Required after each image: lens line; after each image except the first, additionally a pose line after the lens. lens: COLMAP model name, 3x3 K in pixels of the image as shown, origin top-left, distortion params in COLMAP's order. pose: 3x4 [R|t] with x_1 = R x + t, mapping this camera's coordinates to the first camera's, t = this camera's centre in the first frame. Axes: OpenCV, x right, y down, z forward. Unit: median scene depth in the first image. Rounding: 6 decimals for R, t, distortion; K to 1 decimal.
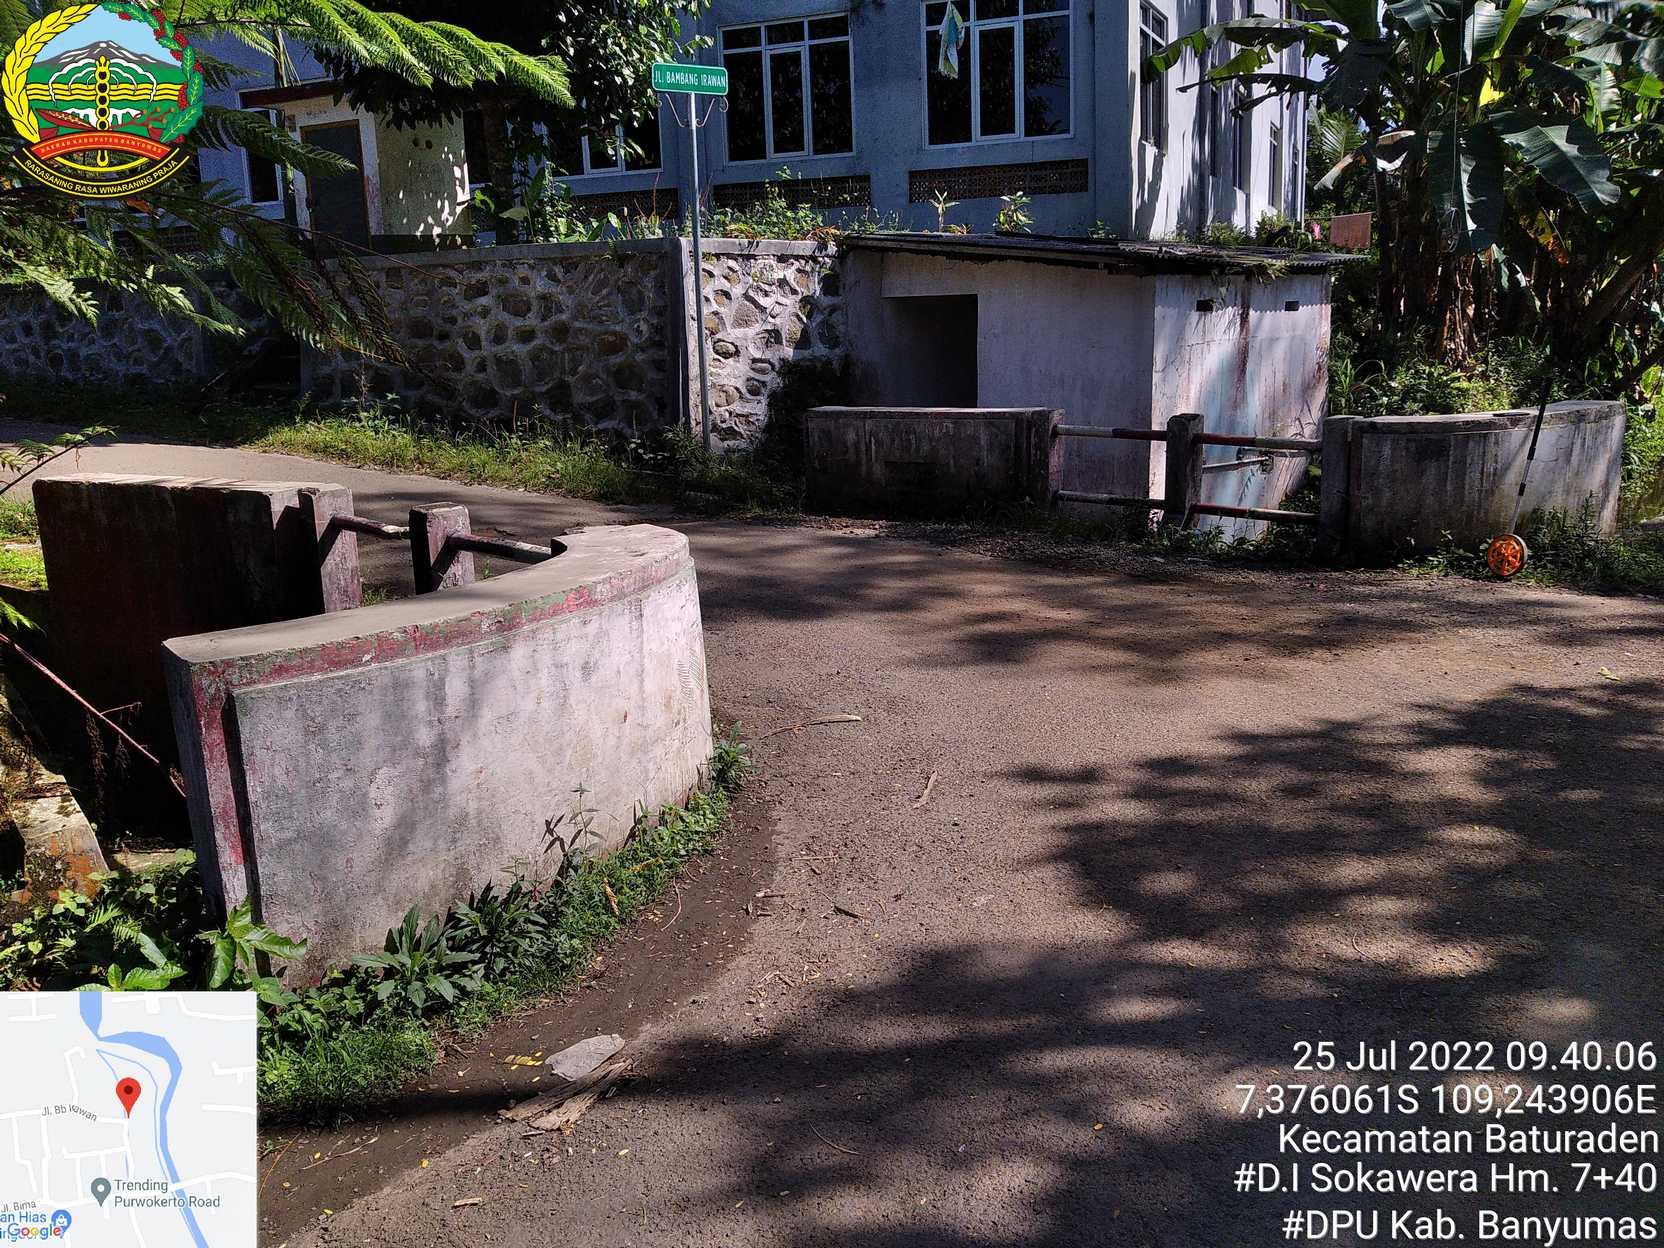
lens RADIAL K [[1392.6, 0, 875.2], [0, 1392.6, 599.9], [0, 0, 1]] dist [0.016134, -0.063902]
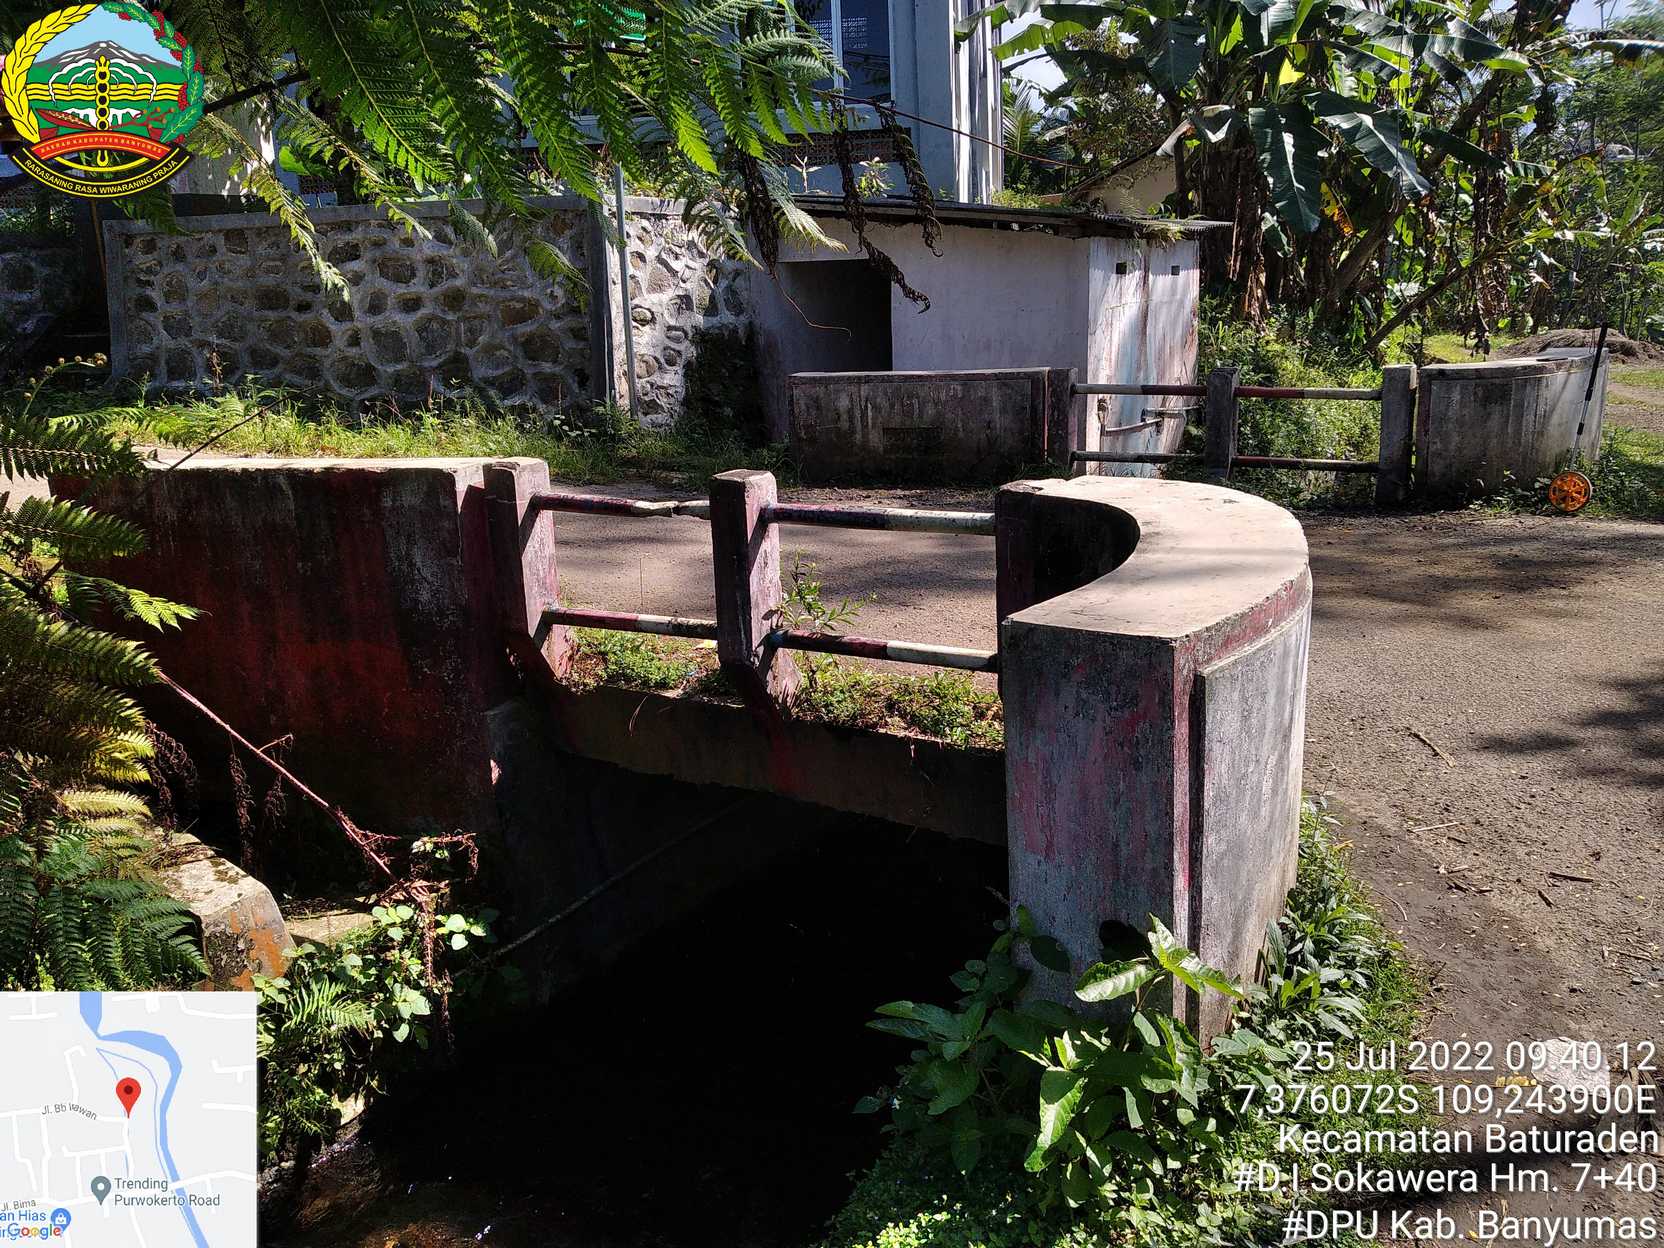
lens RADIAL K [[1392.6, 0, 877.3], [0, 1392.6, 592.5], [0, 0, 1]] dist [0.016134, -0.063902]
pose [[0.968742, -0.058769, 0.241011, -0.189604], [0.057224, 0.998271, 0.013411, -0.000060], [-0.241382, 0.000800, 0.970430, 0.062858]]
